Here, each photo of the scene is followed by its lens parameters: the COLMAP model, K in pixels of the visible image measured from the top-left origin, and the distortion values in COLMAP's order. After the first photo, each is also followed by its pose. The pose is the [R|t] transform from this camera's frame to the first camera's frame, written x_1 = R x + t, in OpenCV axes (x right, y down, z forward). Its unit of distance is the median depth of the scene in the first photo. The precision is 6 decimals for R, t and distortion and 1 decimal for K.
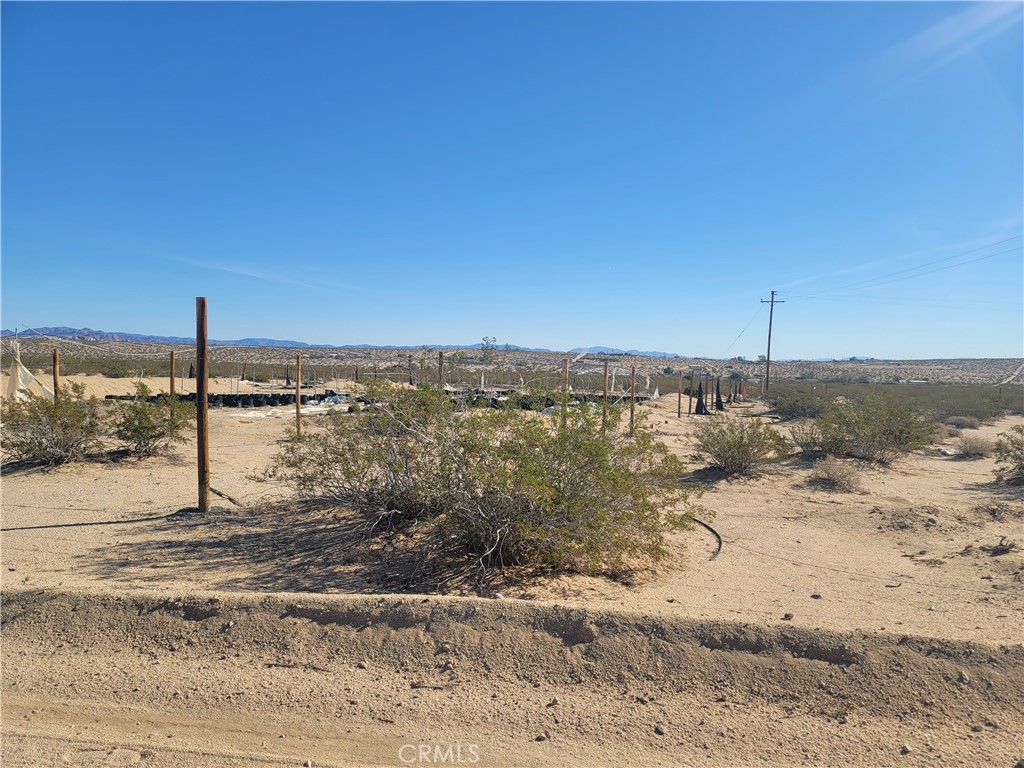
lens RADIAL K [[732.0, 0, 510.4], [0, 732.0, 407.7], [0, 0, 1]] dist [0.077572, -0.068344]
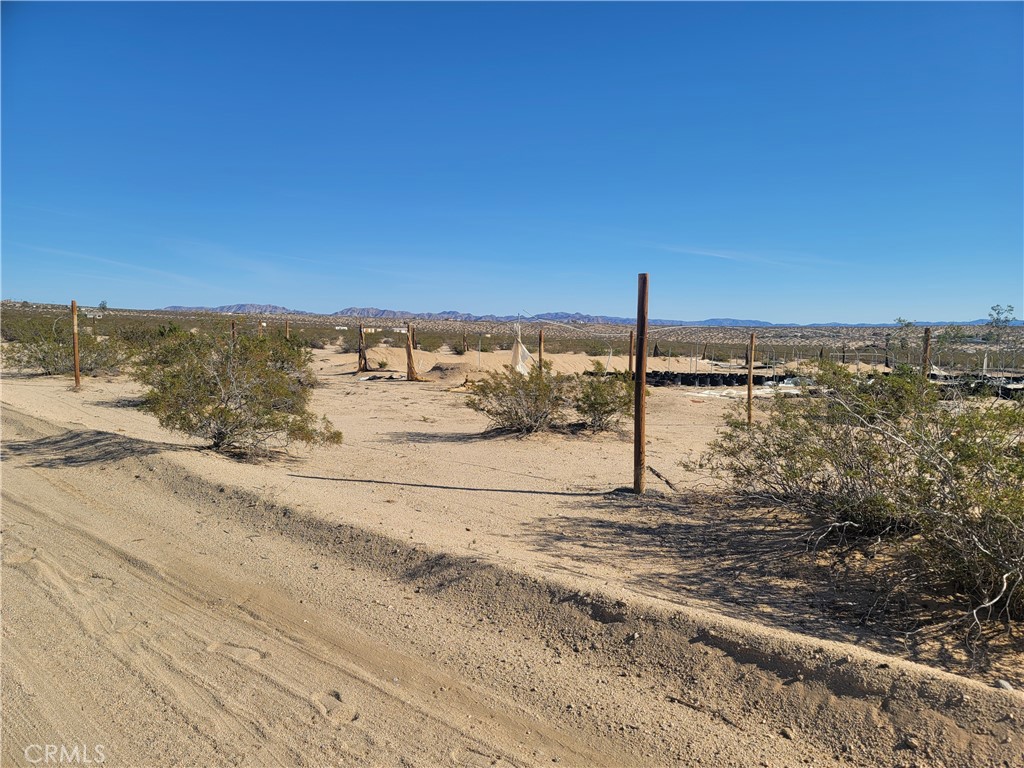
lens RADIAL K [[732.0, 0, 519.7], [0, 732.0, 399.3], [0, 0, 1]] dist [0.077572, -0.068344]
pose [[0.828341, 0.044870, -0.558424, -0.008404], [-0.035847, 0.998990, 0.027096, -0.005151], [0.559076, -0.002427, 0.829113, 0.122926]]
